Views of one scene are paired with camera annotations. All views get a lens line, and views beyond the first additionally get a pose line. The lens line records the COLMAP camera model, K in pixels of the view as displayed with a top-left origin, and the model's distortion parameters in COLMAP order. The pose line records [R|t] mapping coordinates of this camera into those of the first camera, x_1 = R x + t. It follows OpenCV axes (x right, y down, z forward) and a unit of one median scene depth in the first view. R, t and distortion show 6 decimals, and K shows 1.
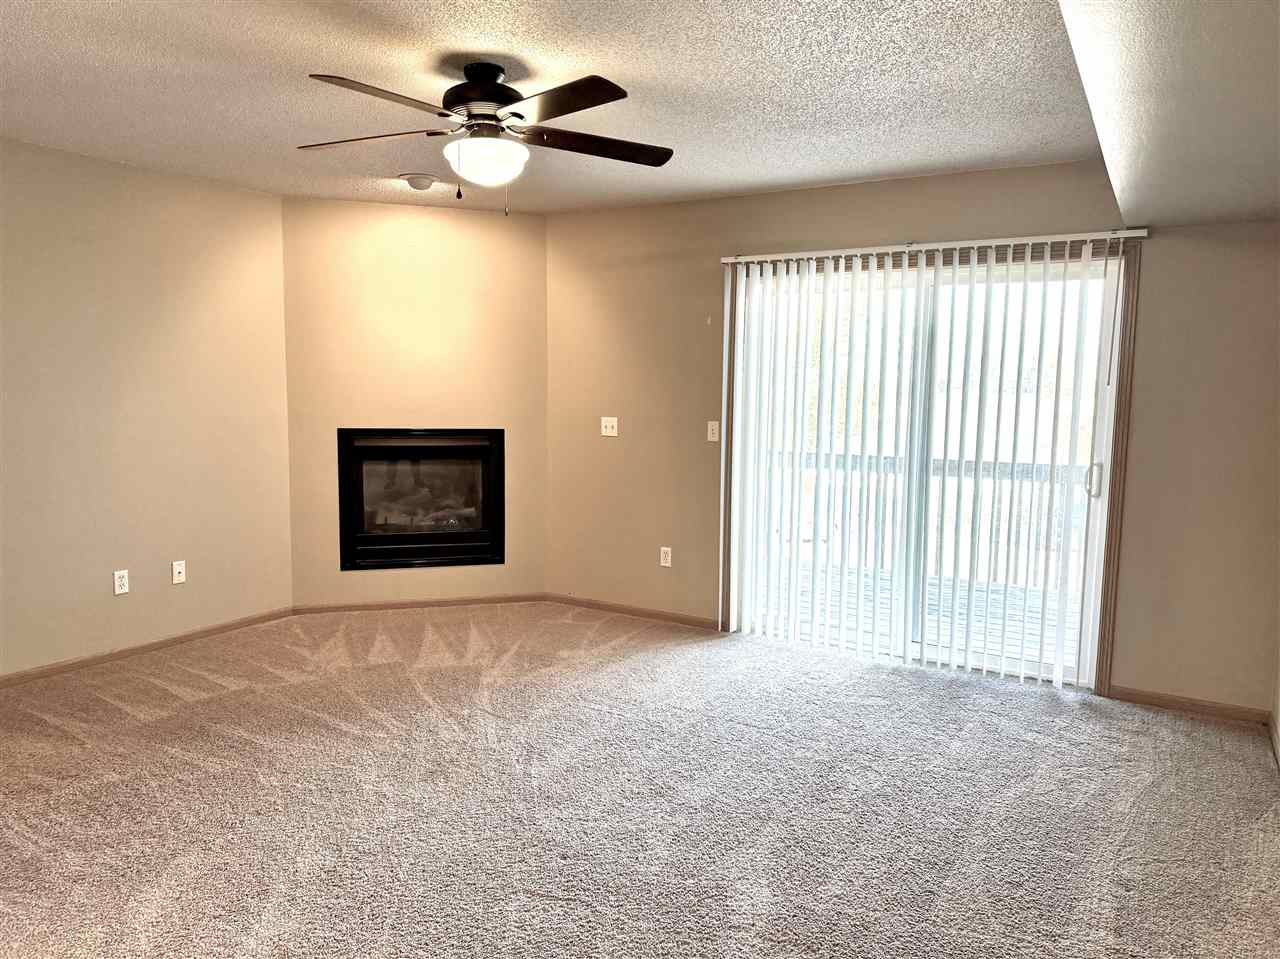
lens RADIAL K [[905.4, 0, 638.2], [0, 905.4, 478.6], [0, 0, 1]] dist [0.083694, -0.088000]
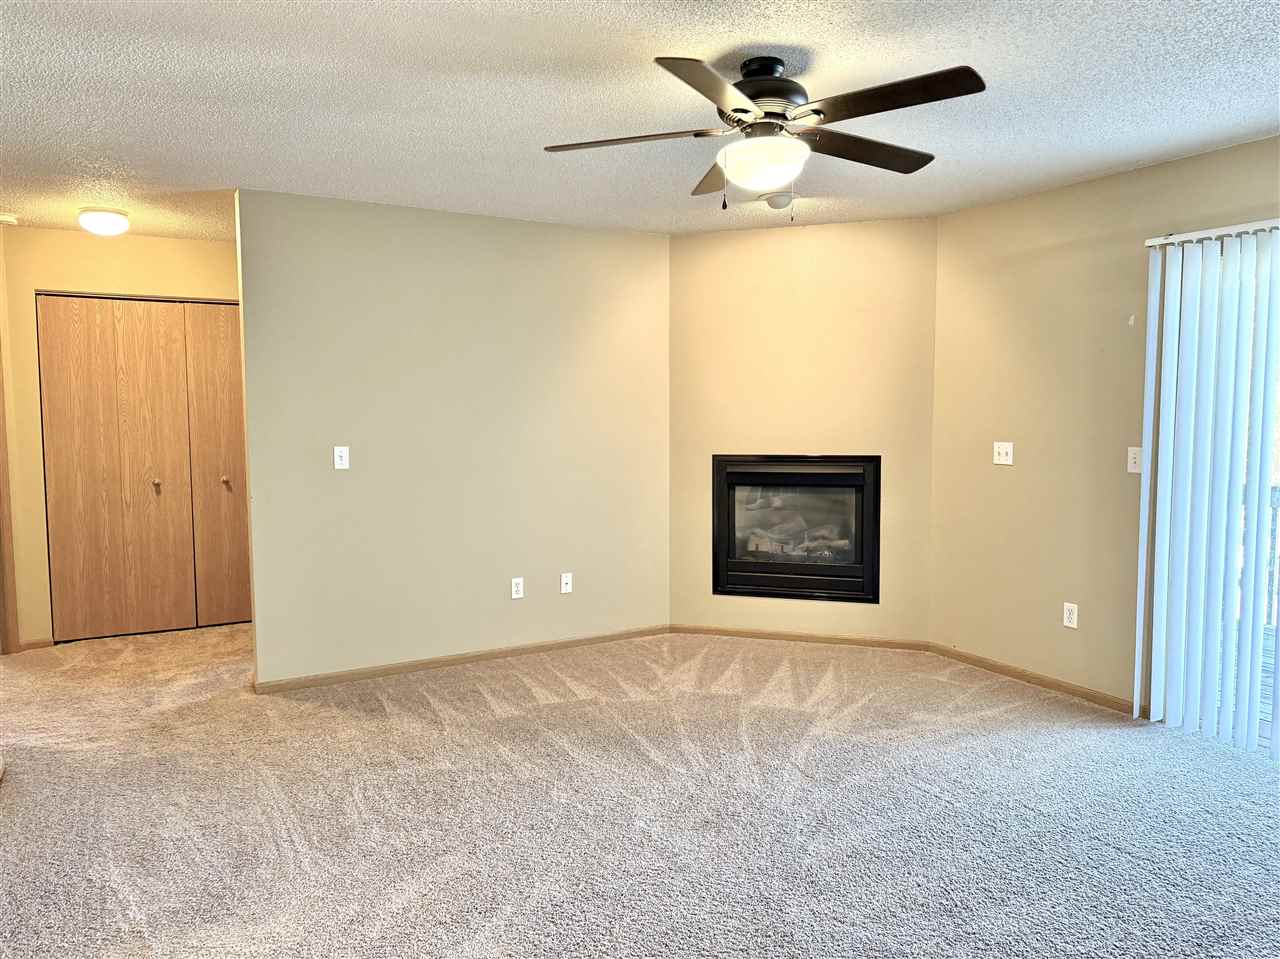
lens RADIAL K [[905.4, 0, 632.7], [0, 905.4, 473.6], [0, 0, 1]] dist [0.083694, -0.088000]
pose [[0.858966, 0.017574, -0.511731, 0.131714], [-0.035099, 0.999081, -0.024604, -0.006534], [0.510828, 0.039096, 0.858793, 0.105739]]
